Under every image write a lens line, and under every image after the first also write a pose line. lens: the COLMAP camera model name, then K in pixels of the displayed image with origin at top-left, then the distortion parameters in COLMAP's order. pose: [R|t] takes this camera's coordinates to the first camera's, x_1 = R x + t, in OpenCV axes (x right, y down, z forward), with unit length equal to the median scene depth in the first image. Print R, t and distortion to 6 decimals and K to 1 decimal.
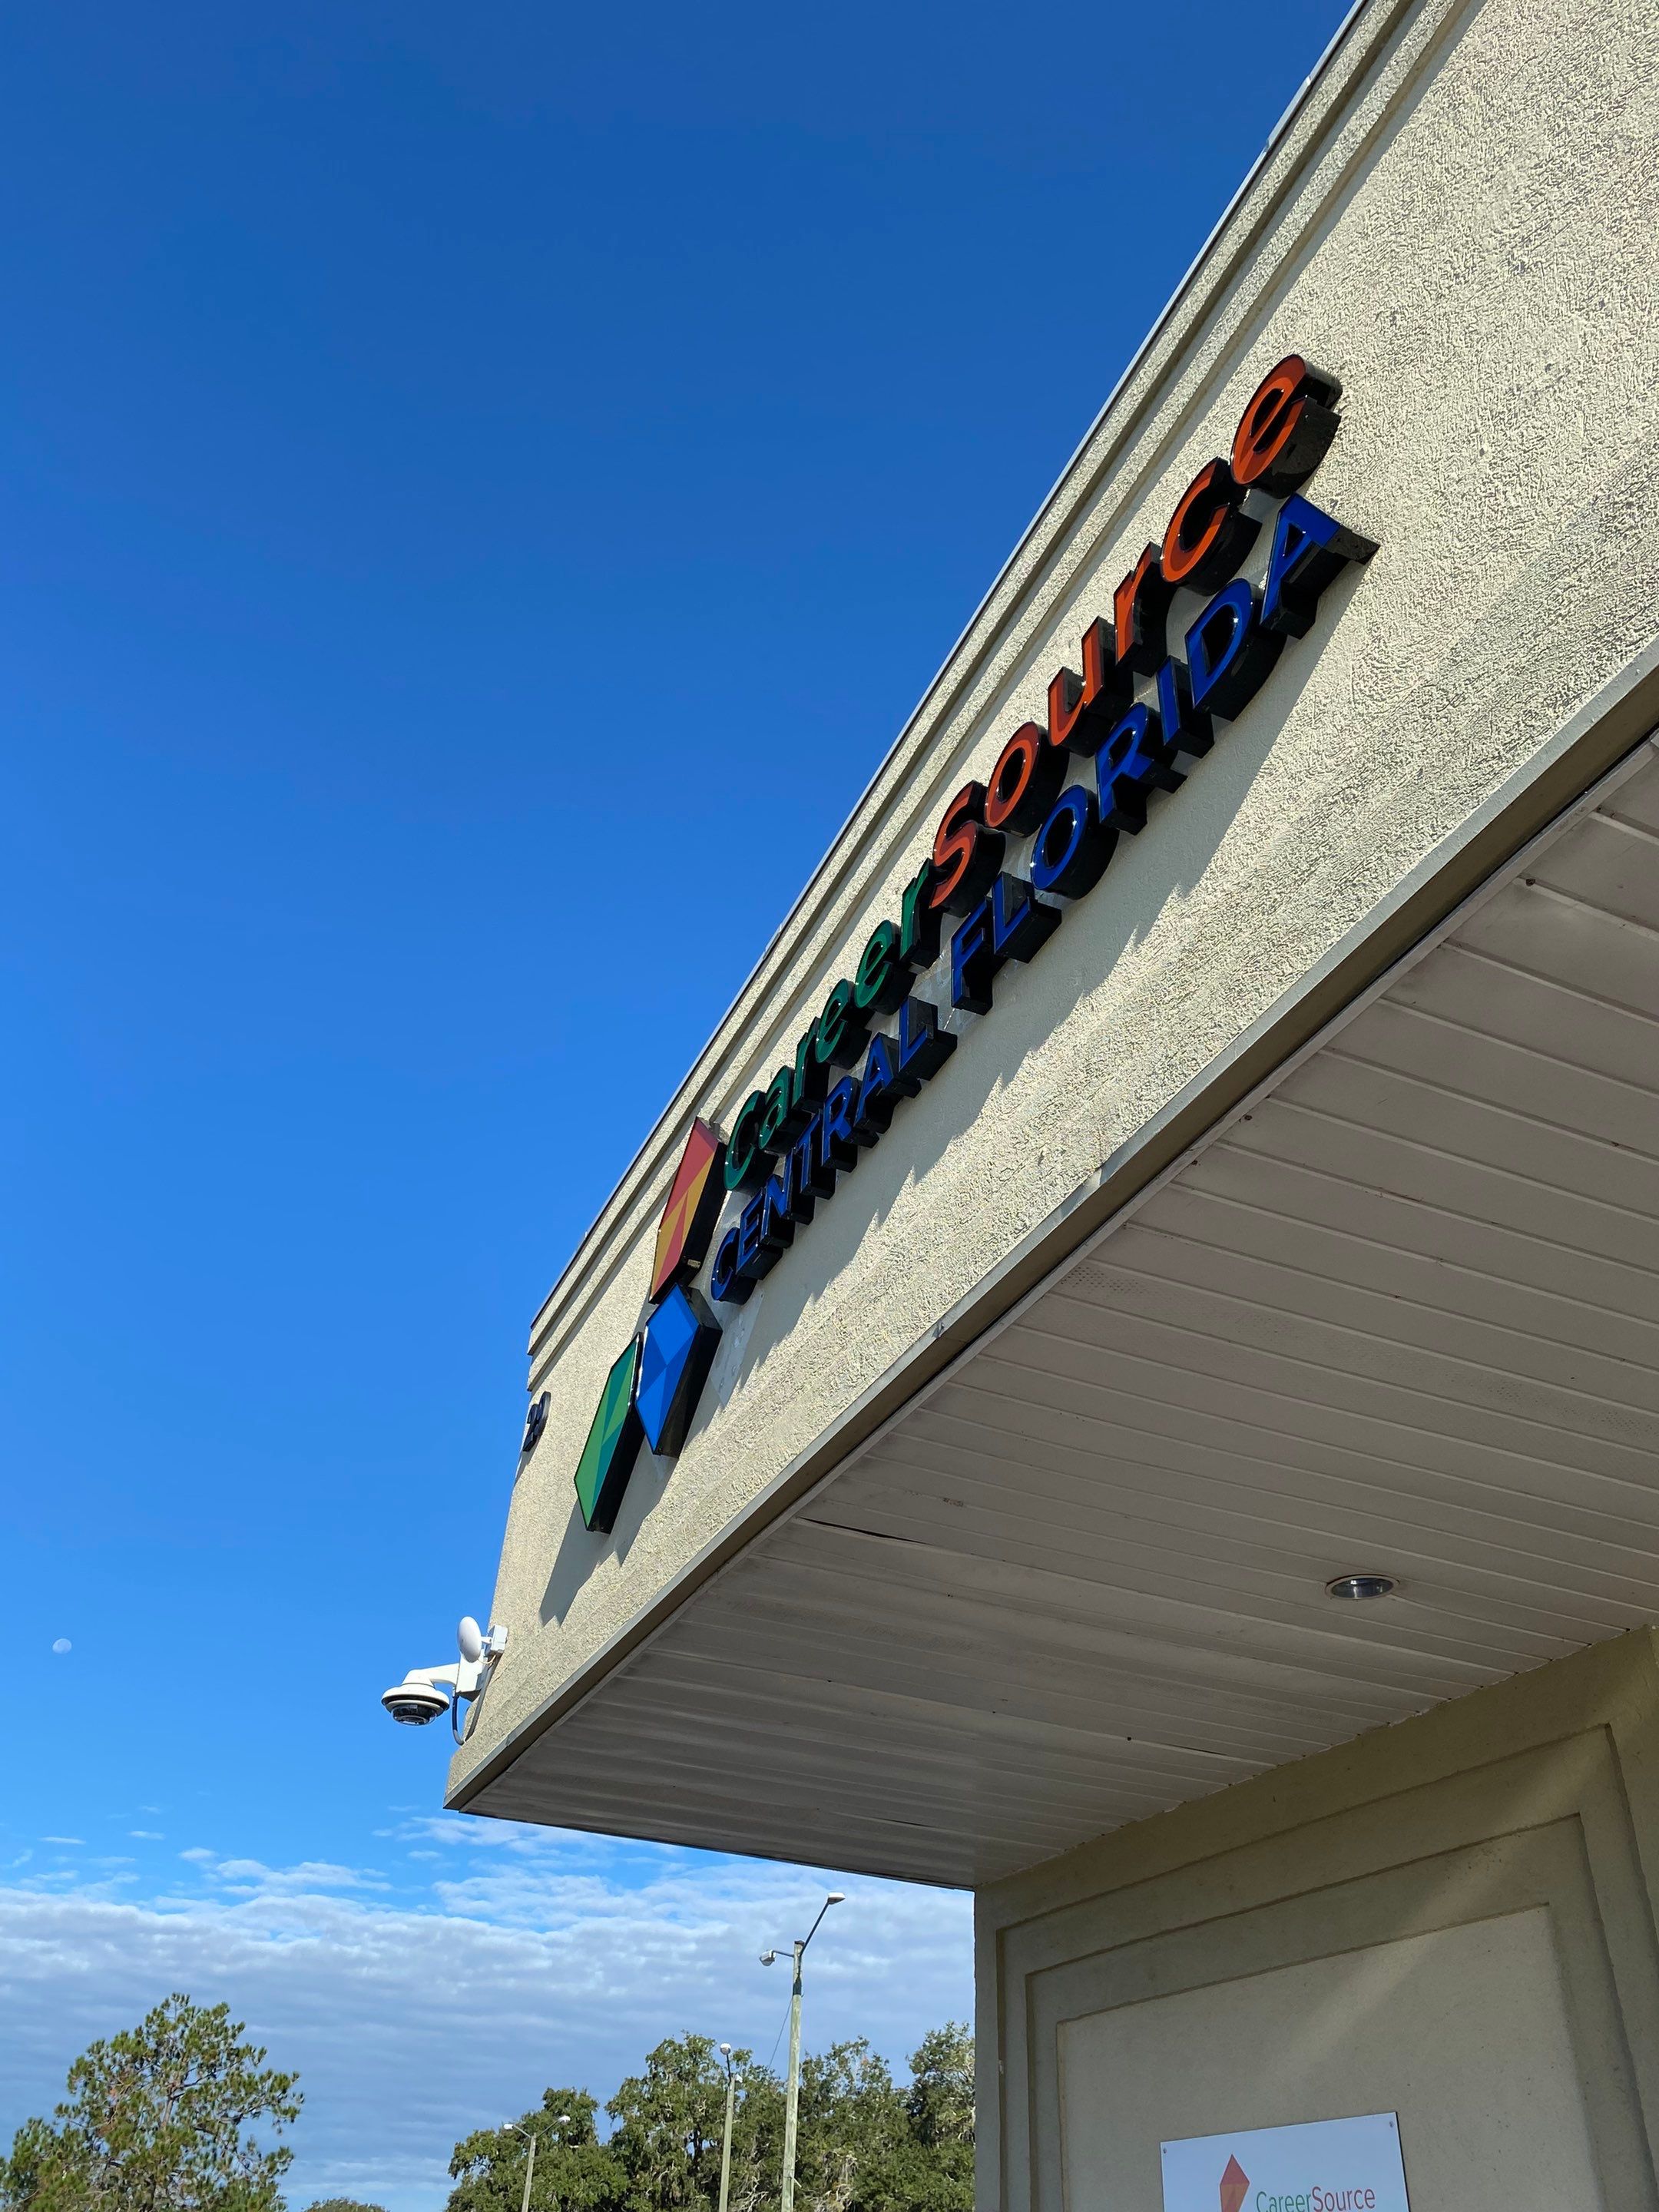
lens RADIAL K [[1644.2, 0, 830.0], [0, 1644.2, 1106.4], [0, 0, 1]] dist [-0.000048, -0.019781]
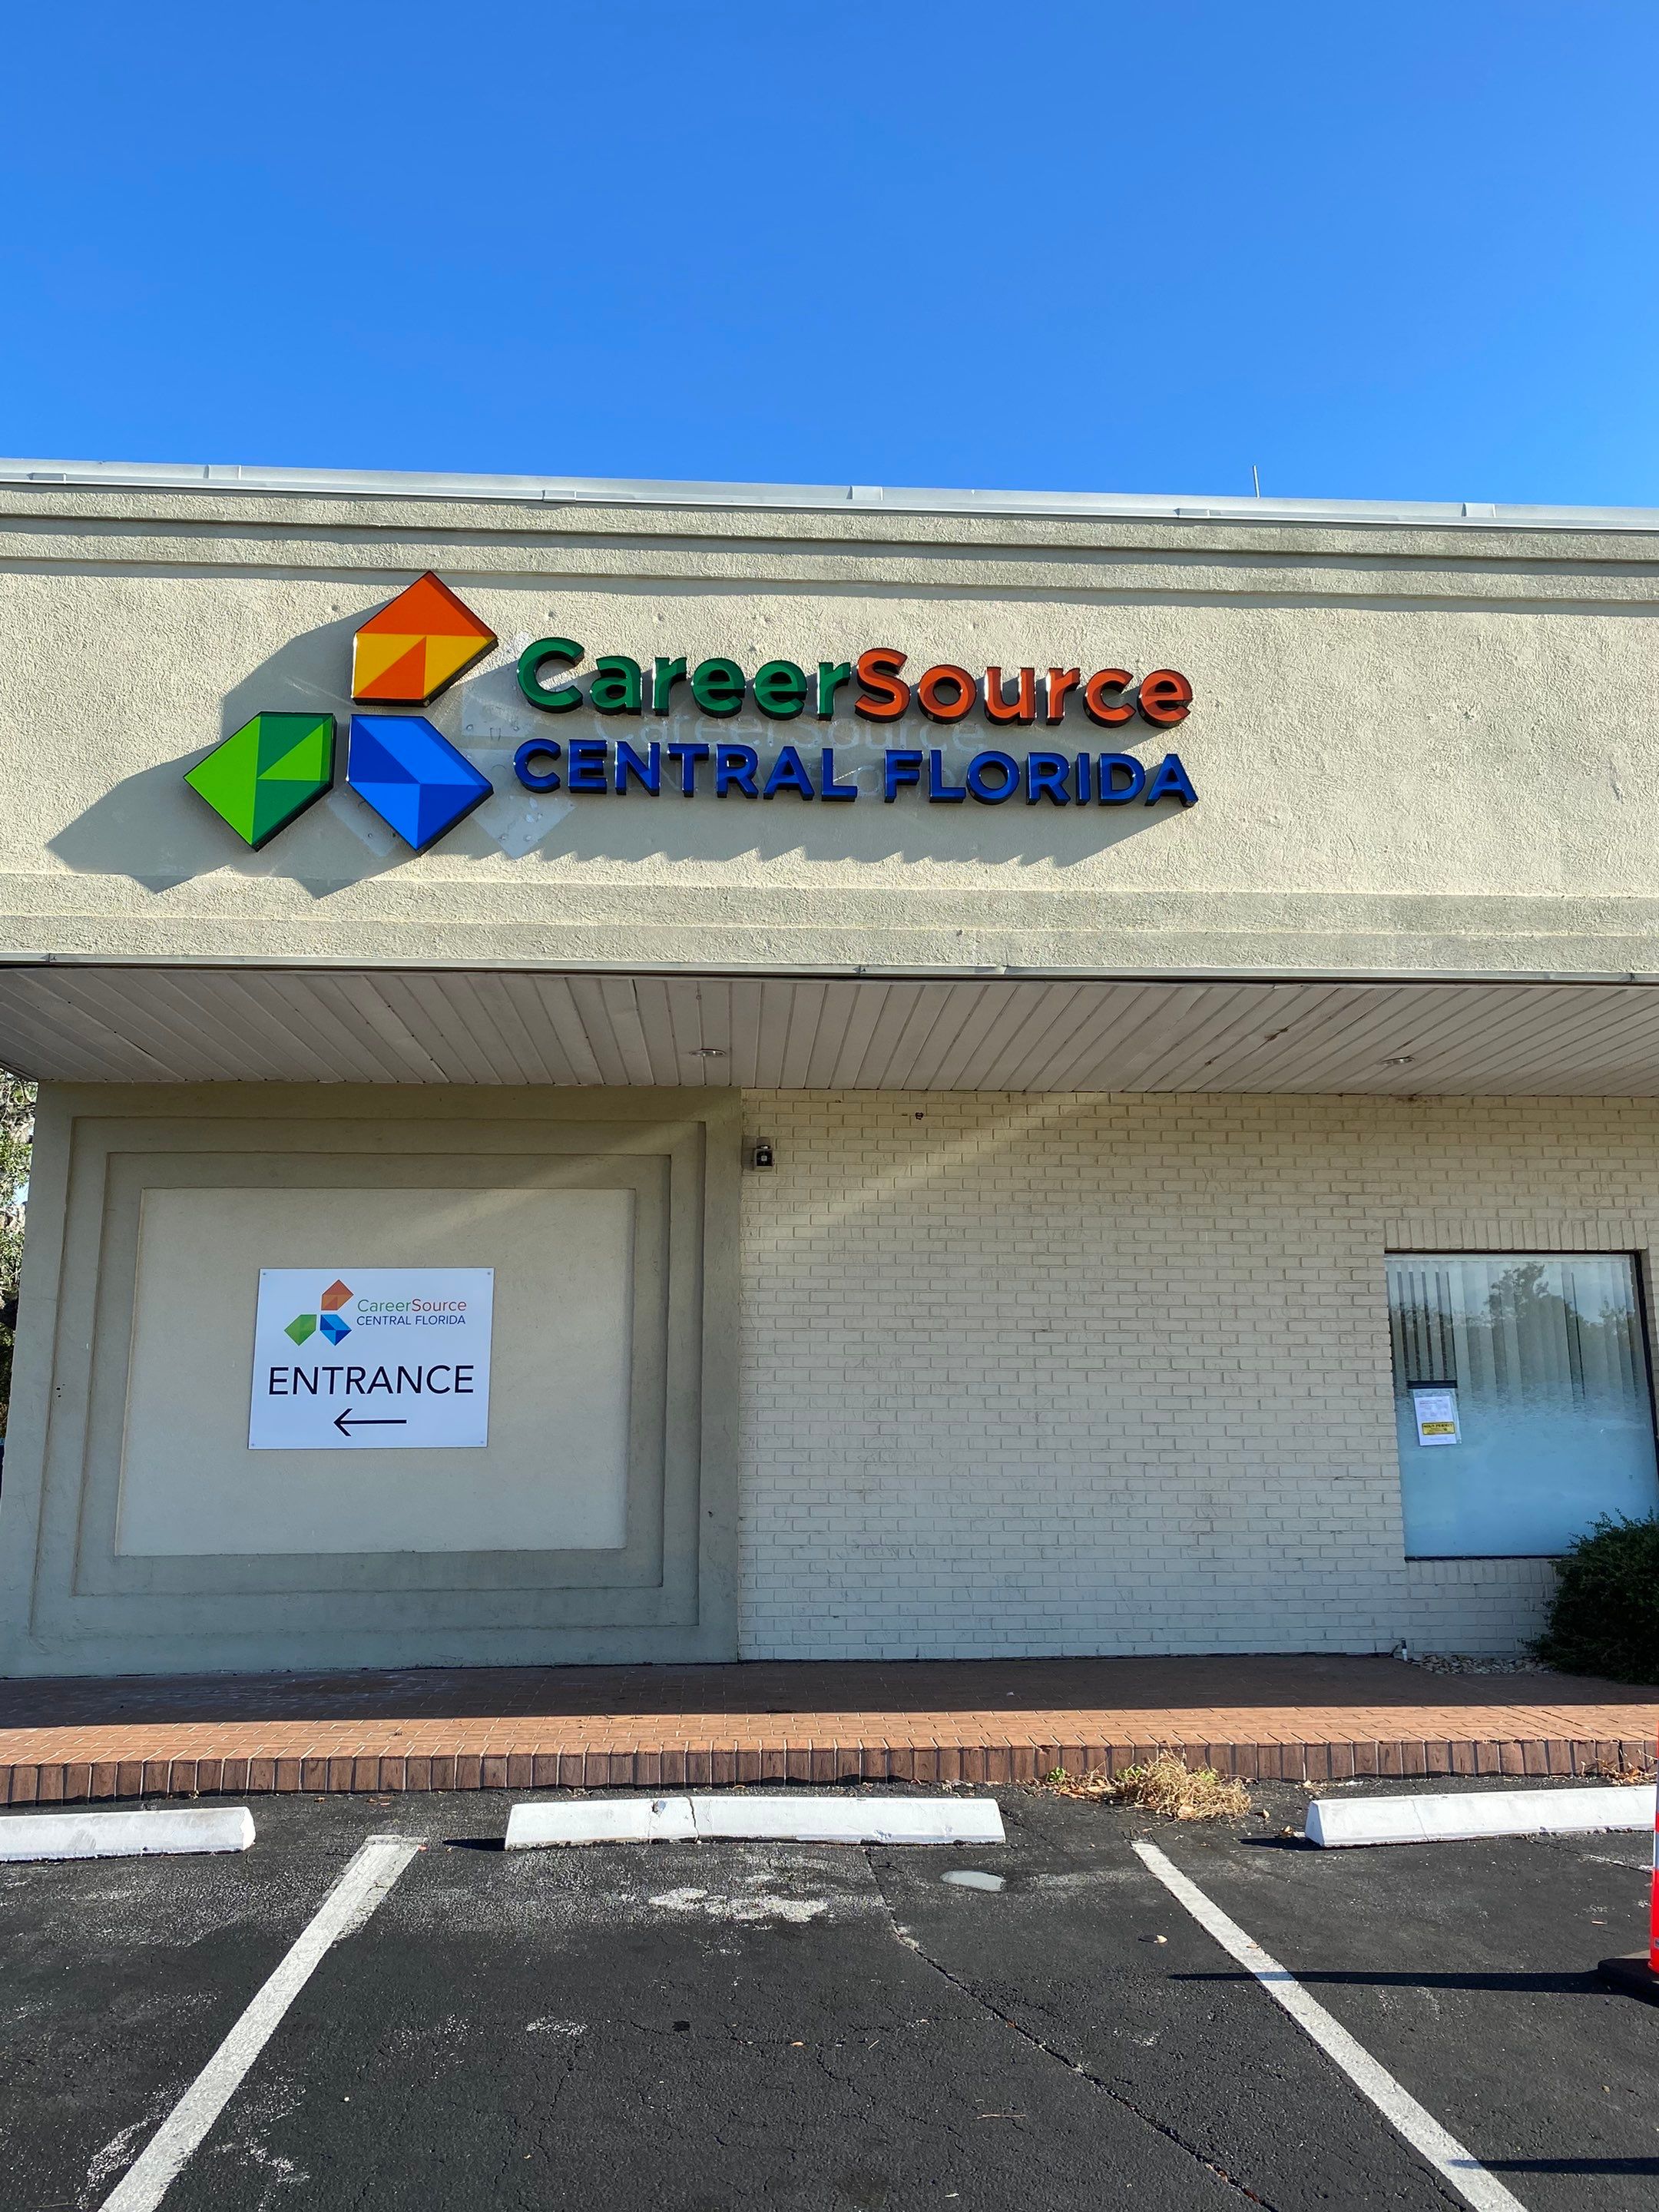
lens RADIAL K [[1644.2, 0, 822.5], [0, 1644.2, 1096.9], [0, 0, 1]] dist [-0.000048, -0.019781]
pose [[0.346534, 0.141829, 0.927253, -1.314031], [-0.545175, 0.834866, 0.076045, 0.100553], [-0.763347, -0.531867, 0.366632, 0.122670]]
